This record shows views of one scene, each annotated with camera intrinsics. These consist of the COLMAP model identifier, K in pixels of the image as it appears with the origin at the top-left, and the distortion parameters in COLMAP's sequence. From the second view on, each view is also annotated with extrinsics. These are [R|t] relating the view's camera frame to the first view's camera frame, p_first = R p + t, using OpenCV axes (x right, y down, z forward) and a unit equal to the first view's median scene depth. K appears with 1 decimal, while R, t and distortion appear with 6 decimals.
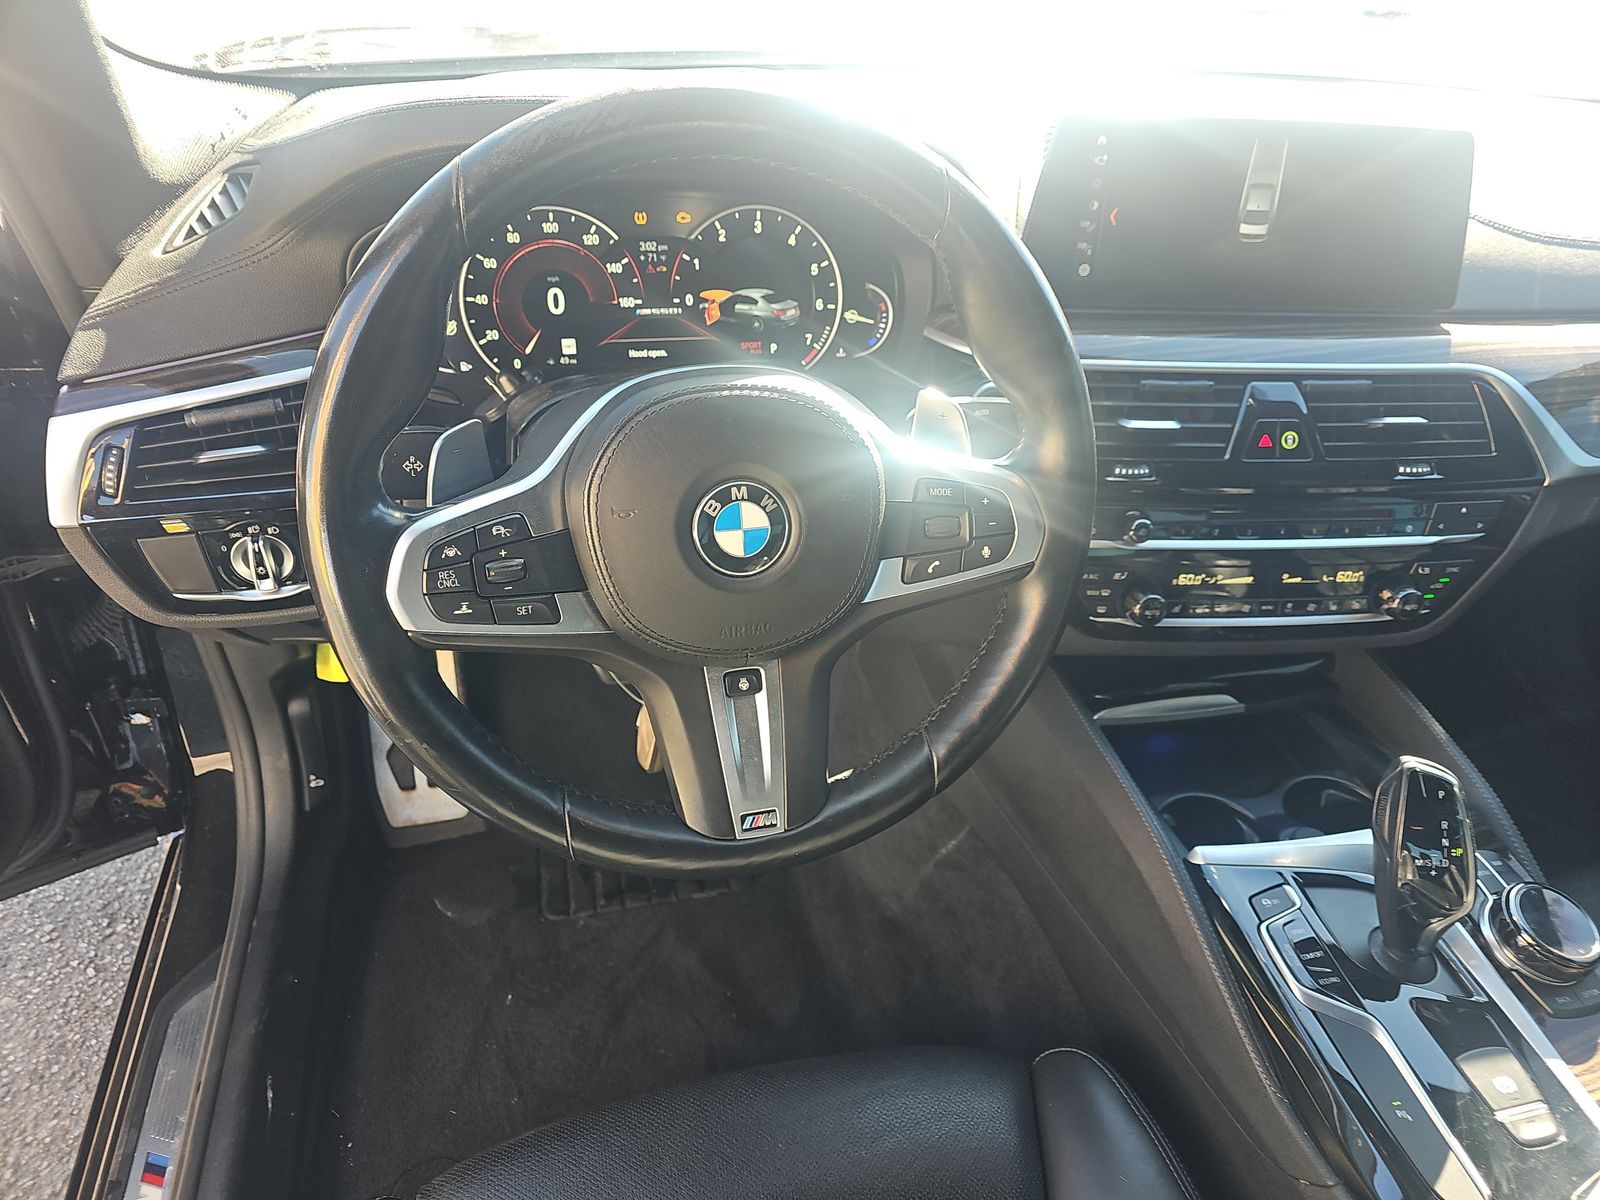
lens RADIAL K [[1074.9, 0, 806.6], [0, 1074.9, 628.5], [0, 0, 1]] dist [0.022709, -0.004080]
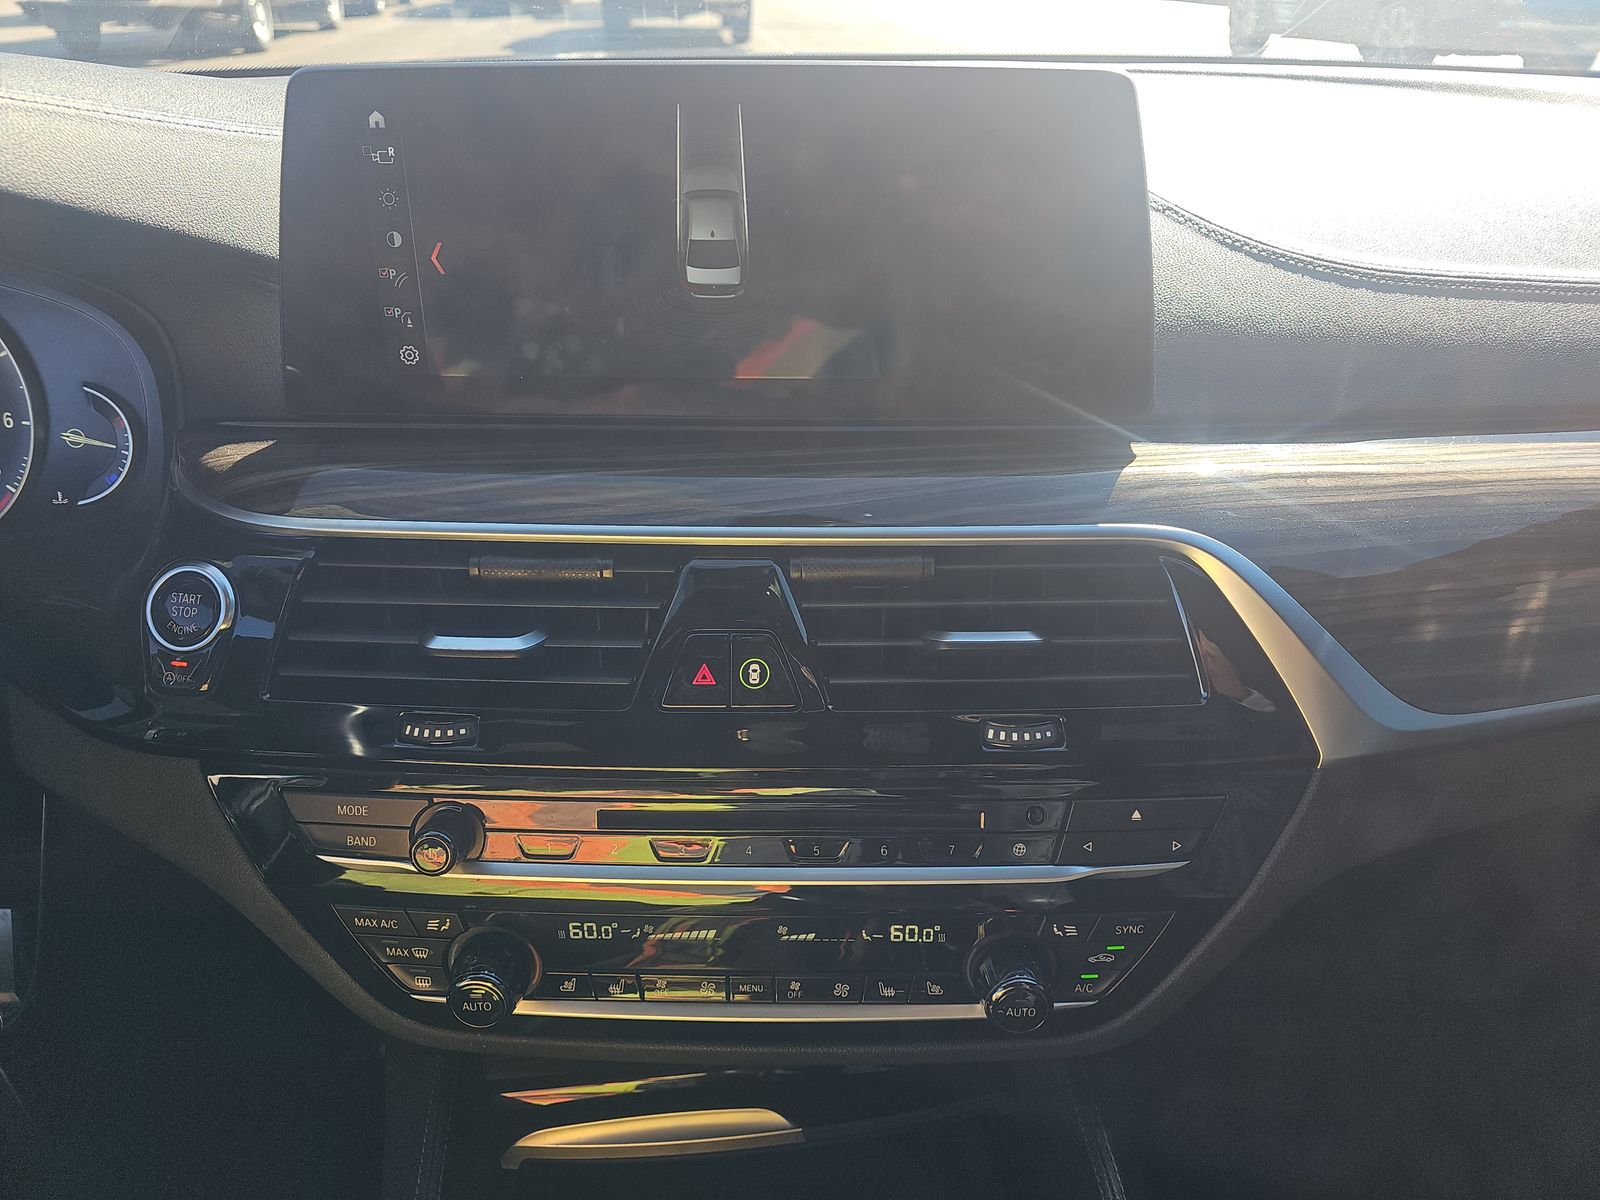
lens RADIAL K [[1074.9, 0, 806.6], [0, 1074.9, 628.5], [0, 0, 1]] dist [0.022709, -0.004080]
pose [[0.988149, 0.014331, -0.152826, 0.559643], [-0.025338, 0.997202, -0.070325, -0.164079], [0.151391, 0.073364, 0.985748, 0.510890]]
